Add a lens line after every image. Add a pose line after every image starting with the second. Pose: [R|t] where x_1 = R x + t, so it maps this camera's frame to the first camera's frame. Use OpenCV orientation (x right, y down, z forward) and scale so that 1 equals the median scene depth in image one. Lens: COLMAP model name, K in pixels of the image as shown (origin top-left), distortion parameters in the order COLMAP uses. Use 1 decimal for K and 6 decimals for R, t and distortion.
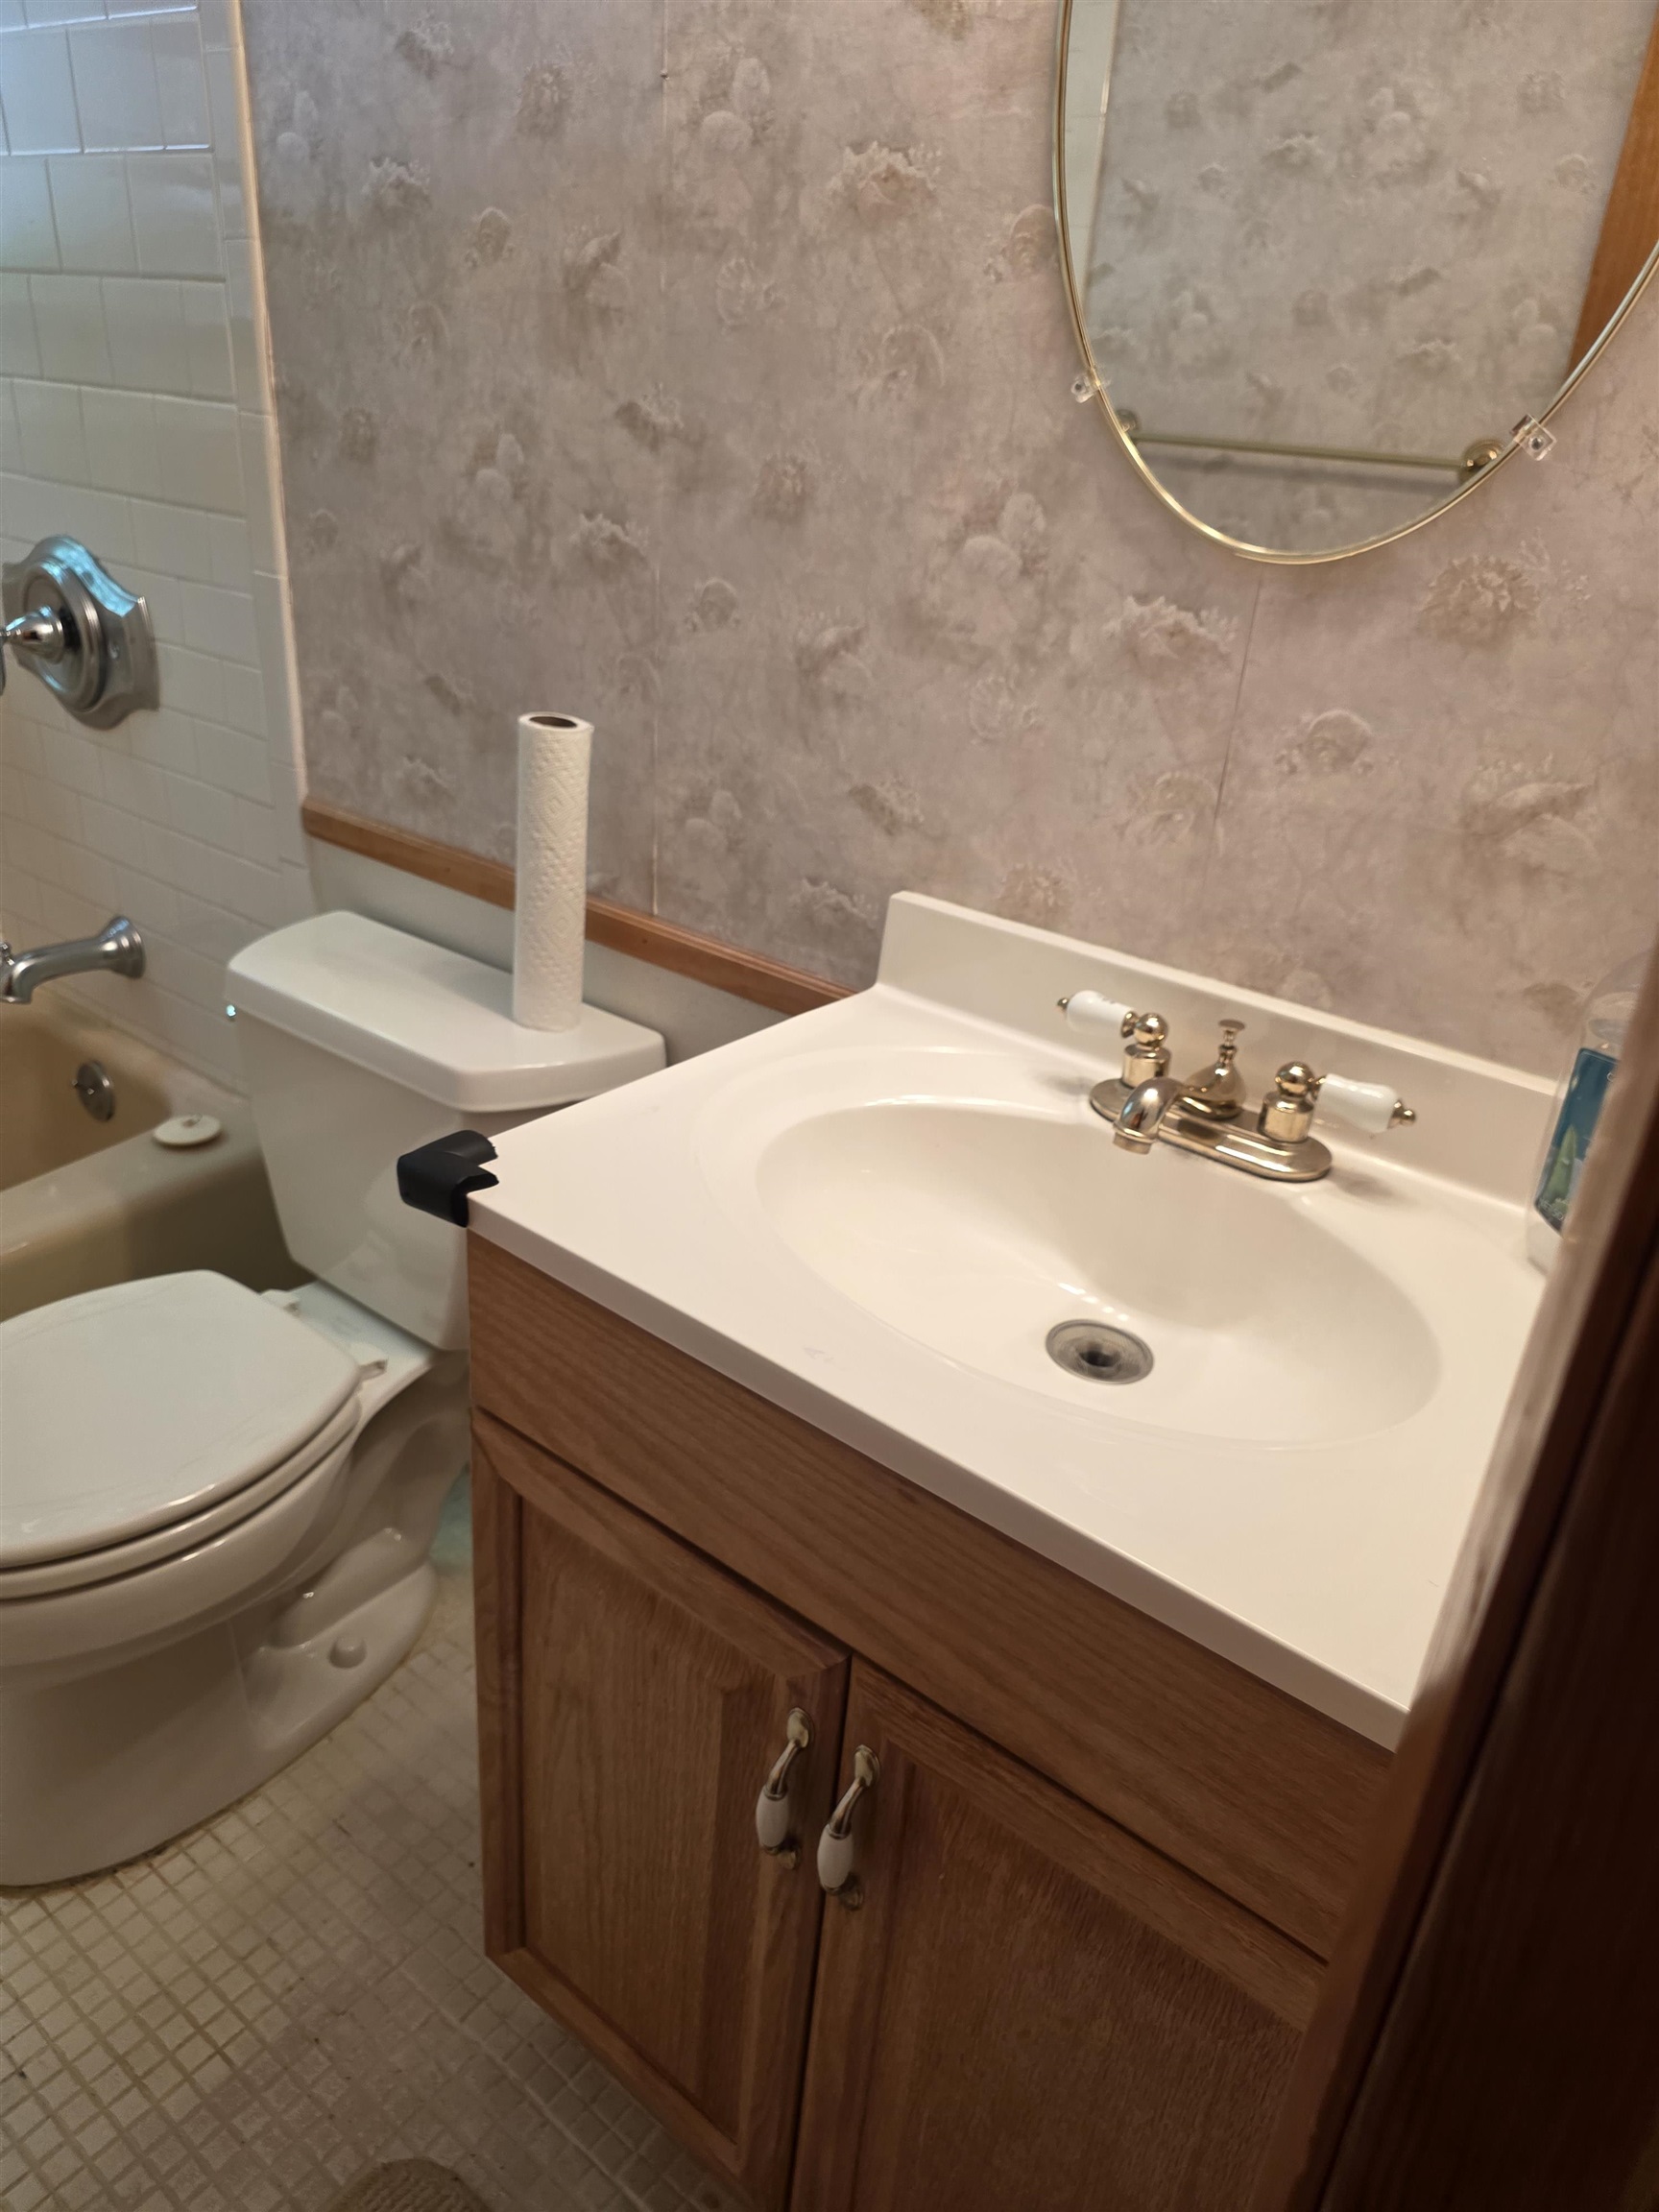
lens RADIAL K [[1488.1, 0, 825.3], [0, 1488.1, 1082.3], [0, 0, 1]] dist [0.028714, -0.017834]
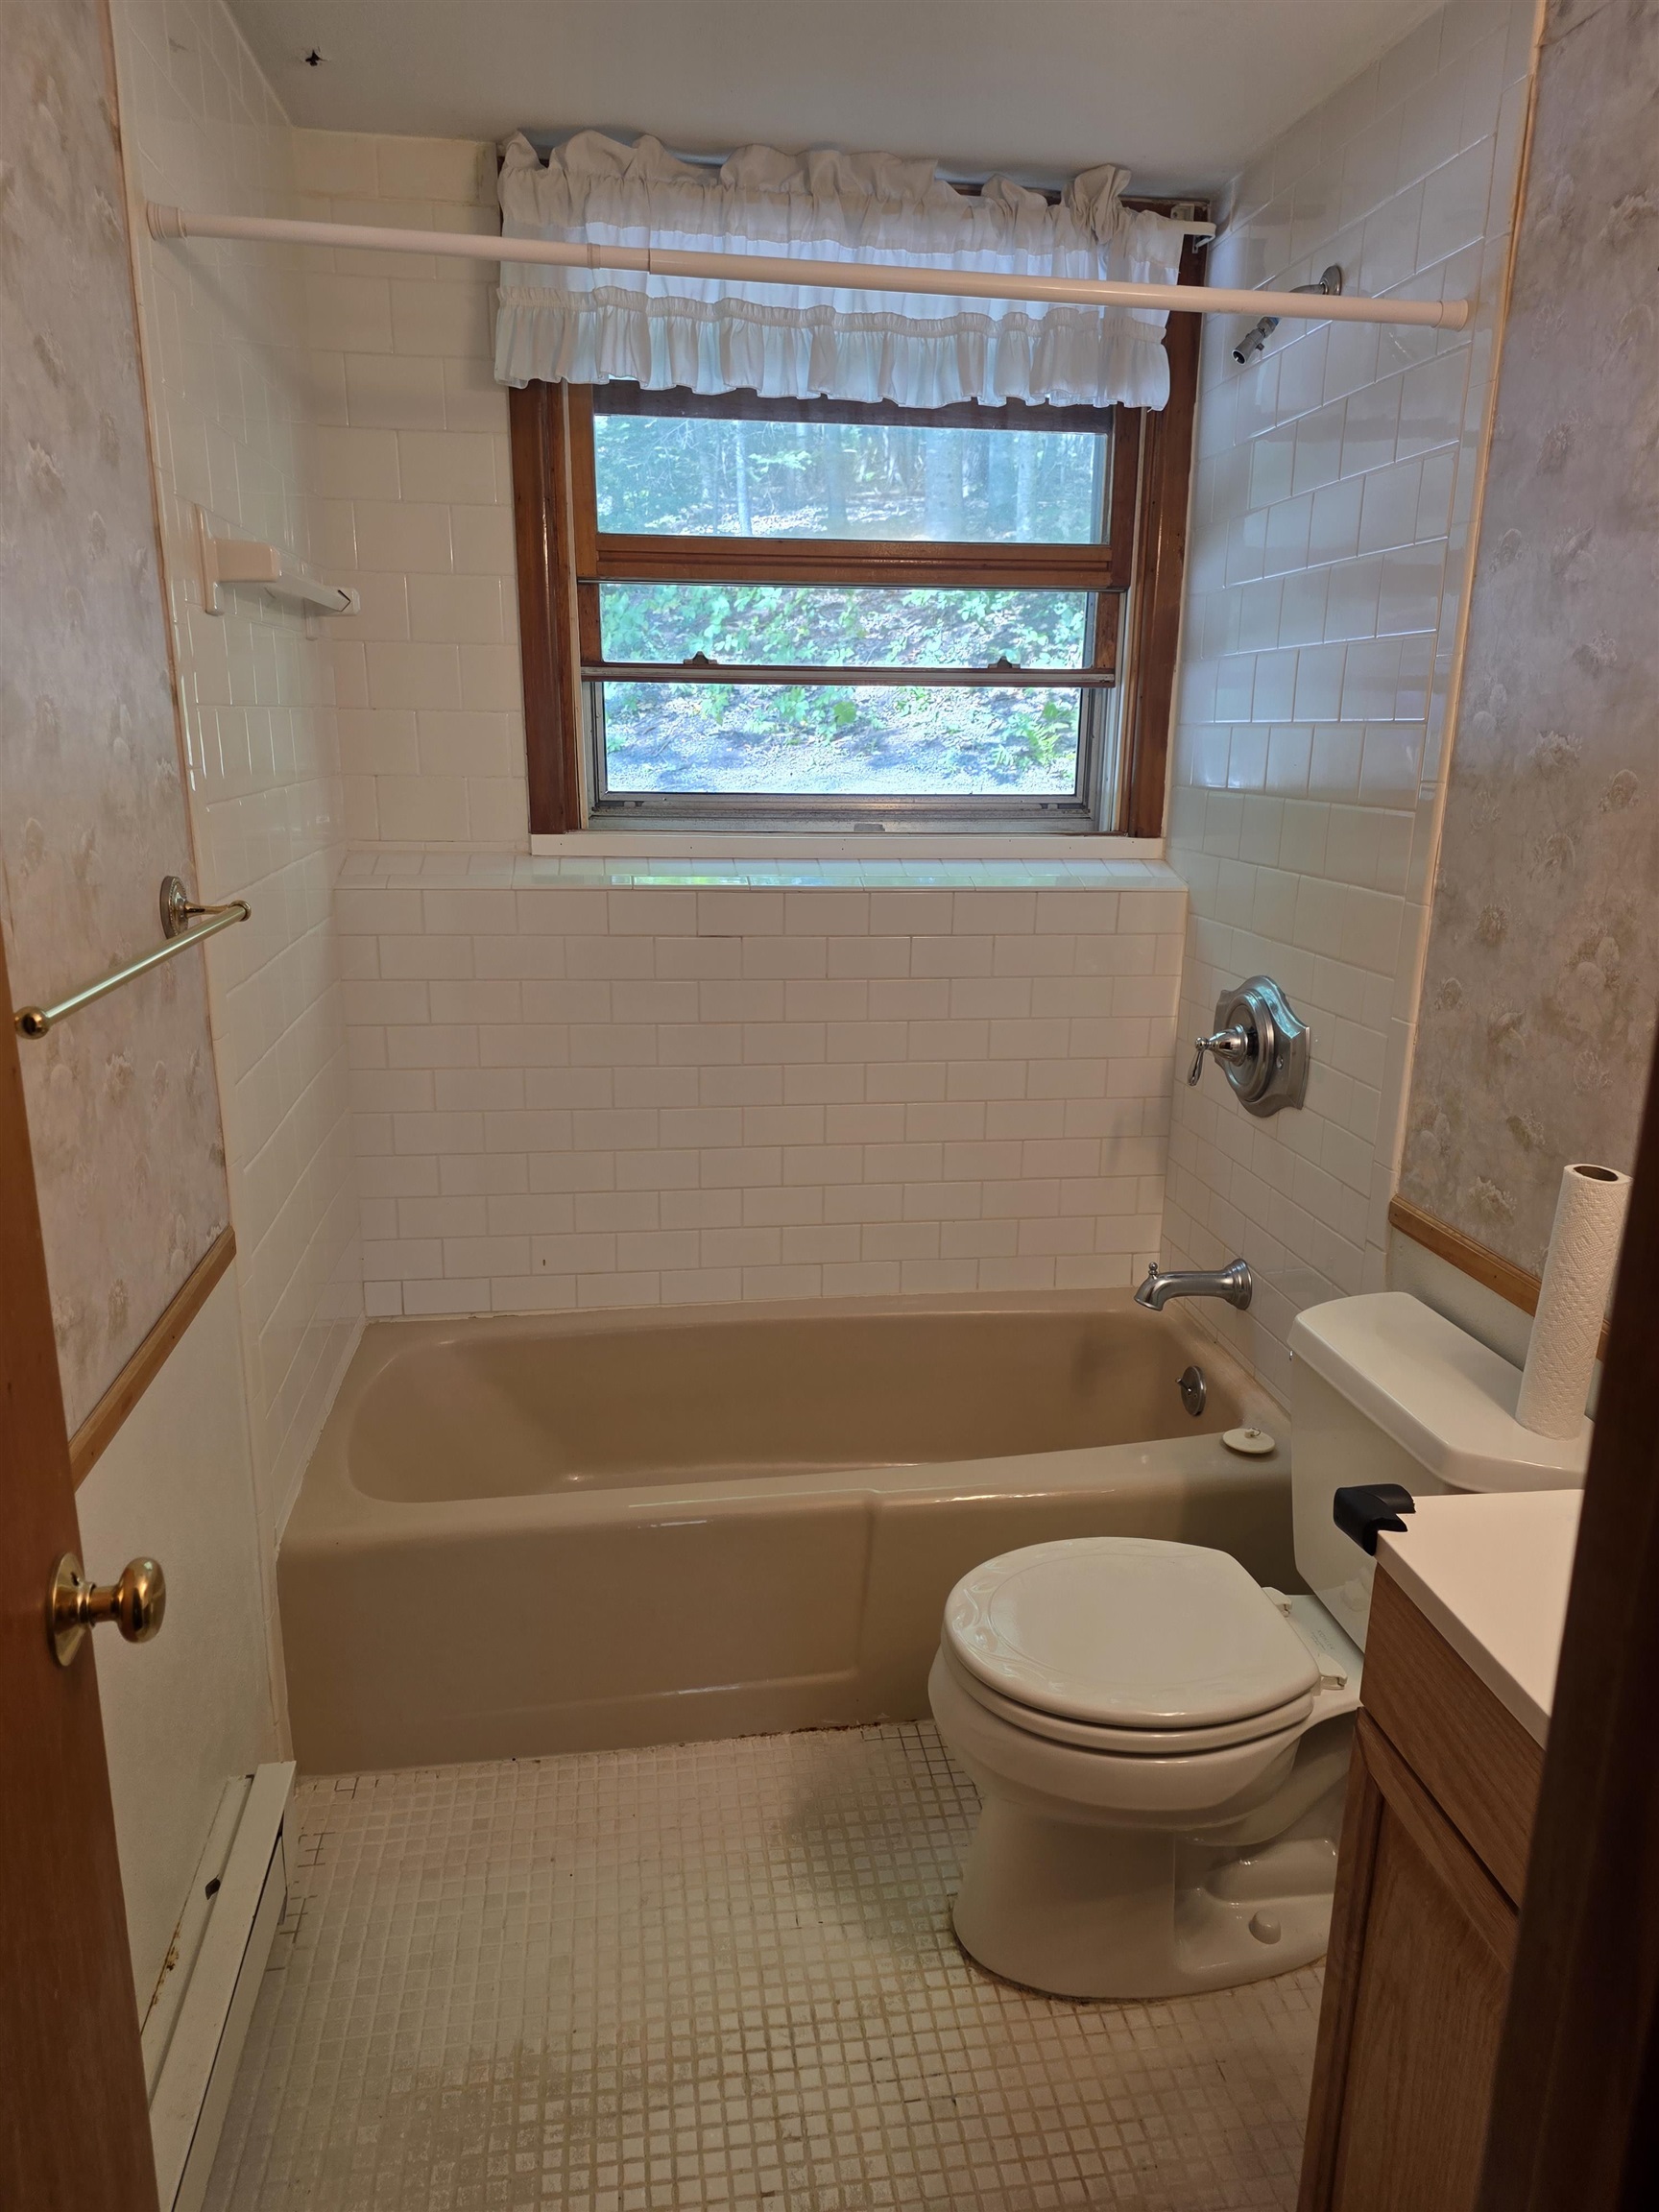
lens RADIAL K [[1487.5, 0, 820.2], [0, 1487.5, 1126.9], [0, 0, 1]] dist [0.057327, -0.044561]
pose [[0.717756, 0.125733, -0.684849, 0.159117], [-0.259794, 0.960894, -0.095864, -0.007324], [0.646014, 0.246726, 0.722352, -0.213633]]
